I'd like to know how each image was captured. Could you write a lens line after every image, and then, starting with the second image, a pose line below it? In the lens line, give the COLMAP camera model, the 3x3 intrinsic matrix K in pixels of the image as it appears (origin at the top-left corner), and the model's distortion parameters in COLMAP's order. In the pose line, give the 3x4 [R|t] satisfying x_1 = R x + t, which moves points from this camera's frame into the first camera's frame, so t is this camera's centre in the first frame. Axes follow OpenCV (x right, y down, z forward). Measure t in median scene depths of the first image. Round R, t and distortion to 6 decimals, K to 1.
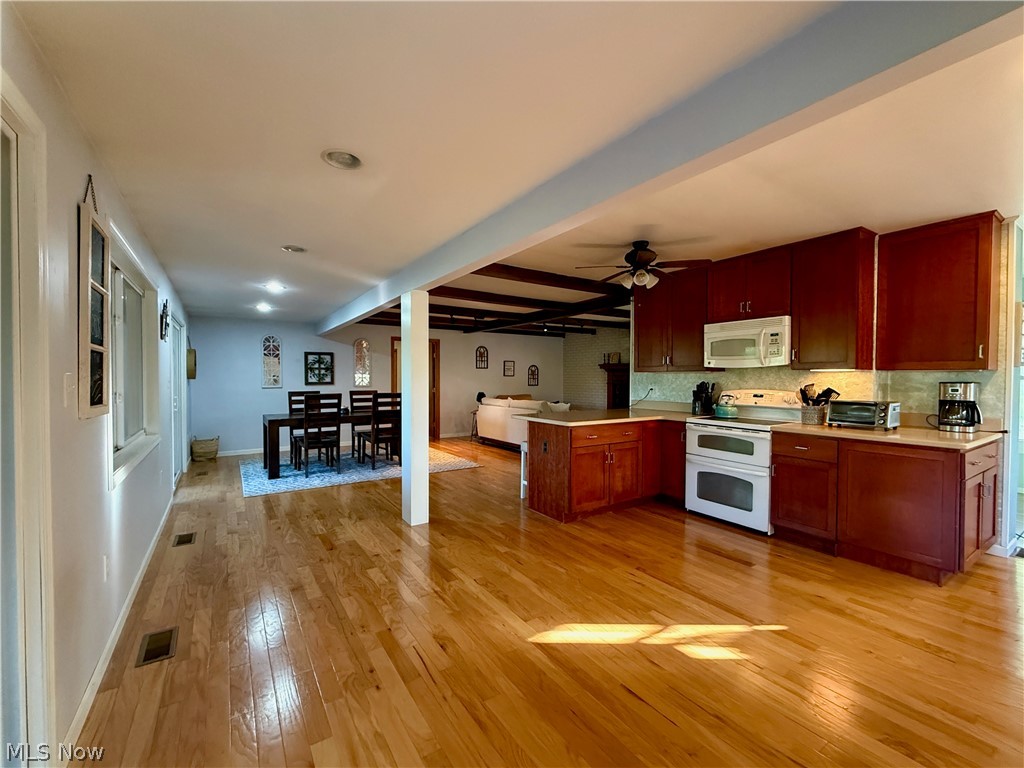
lens RADIAL K [[434.0, 0, 512.0], [0, 434.0, 384.0], [0, 0, 1]] dist [0.001267, 0.000177]
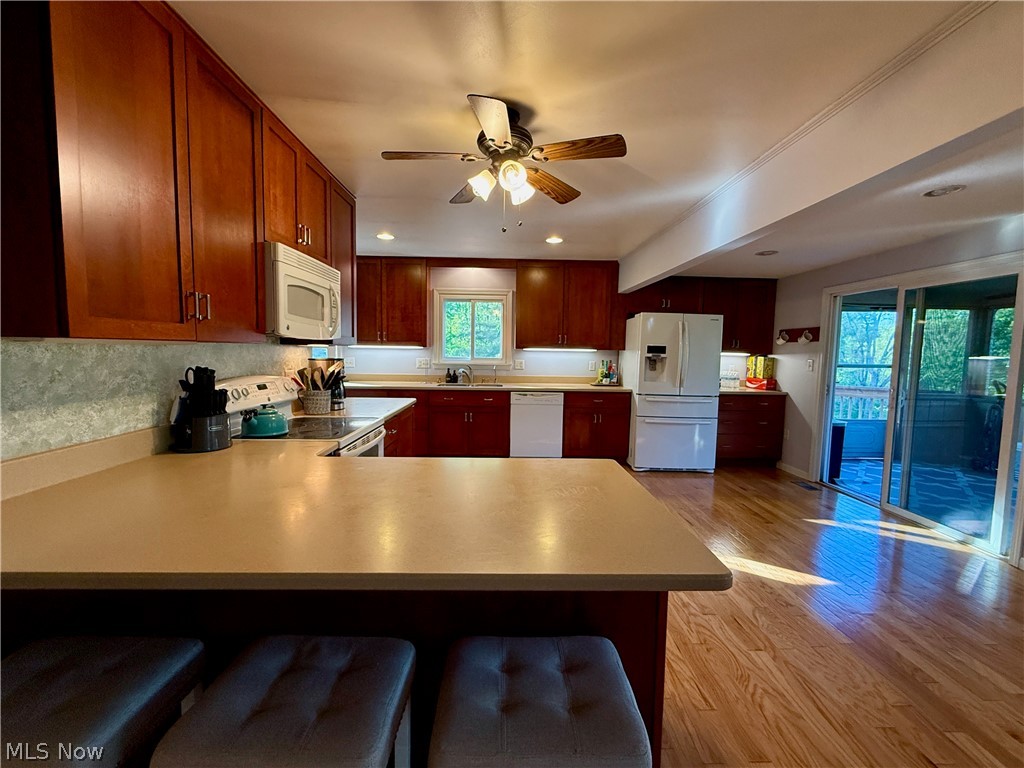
lens RADIAL K [[434.0, 0, 512.0], [0, 434.0, 384.0], [0, 0, 1]] dist [0.001267, 0.000177]
pose [[-0.846427, -0.057434, 0.529398, -0.021658], [-0.010442, 0.995766, 0.091334, -0.033022], [-0.532402, 0.071780, -0.843443, 1.321826]]
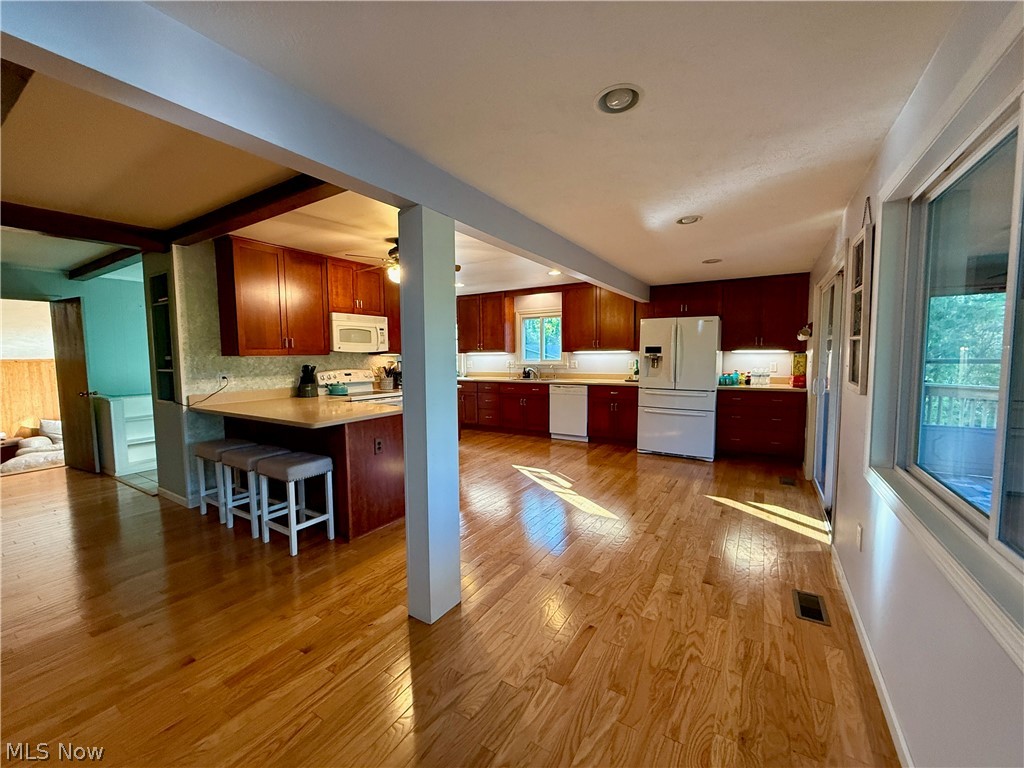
lens RADIAL K [[408.3, 0, 509.3], [0, 408.3, 383.5], [0, 0, 1]] dist [-0.001535, -0.000211]
pose [[-0.415879, -0.062566, 0.907265, -0.719575], [0.024177, 0.996517, 0.079804, -0.030525], [-0.909098, 0.055124, -0.412918, 1.074073]]
